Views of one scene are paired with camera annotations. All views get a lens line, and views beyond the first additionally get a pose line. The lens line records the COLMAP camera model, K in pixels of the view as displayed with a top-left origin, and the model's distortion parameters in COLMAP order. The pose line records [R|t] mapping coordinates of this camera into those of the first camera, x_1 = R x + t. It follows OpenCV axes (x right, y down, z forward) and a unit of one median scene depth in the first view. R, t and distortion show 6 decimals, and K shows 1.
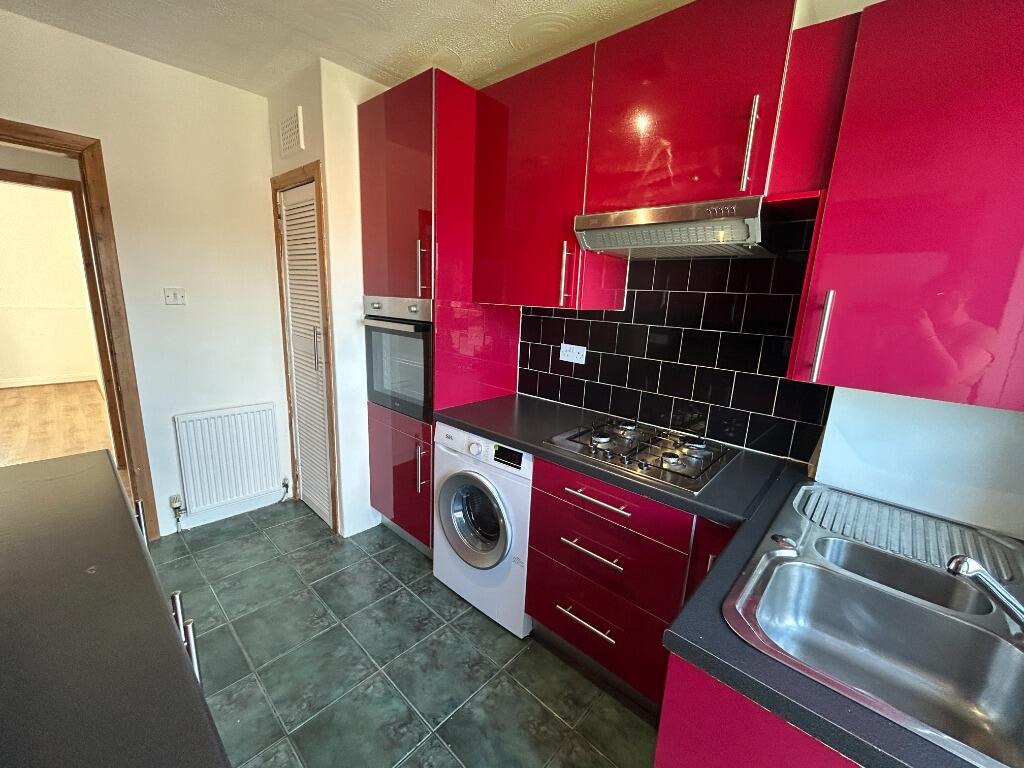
lens RADIAL K [[411.7, 0, 510.4], [0, 411.7, 383.7], [0, 0, 1]] dist [-0.009709, 0.000160]
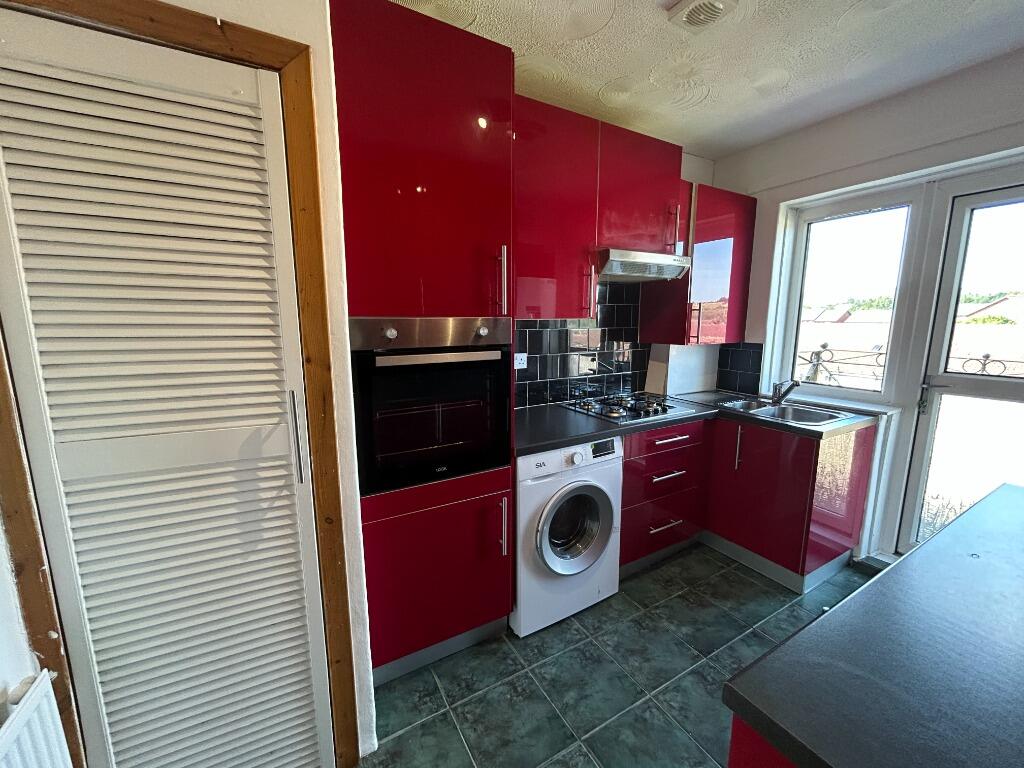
lens RADIAL K [[411.7, 0, 511.8], [0, 411.7, 384.2], [0, 0, 1]] dist [-0.009709, 0.000160]
pose [[0.304128, -0.196238, 0.932200, -1.117606], [0.213852, 0.967642, 0.133930, -0.204871], [-0.928318, 0.158621, 0.336253, 0.818036]]
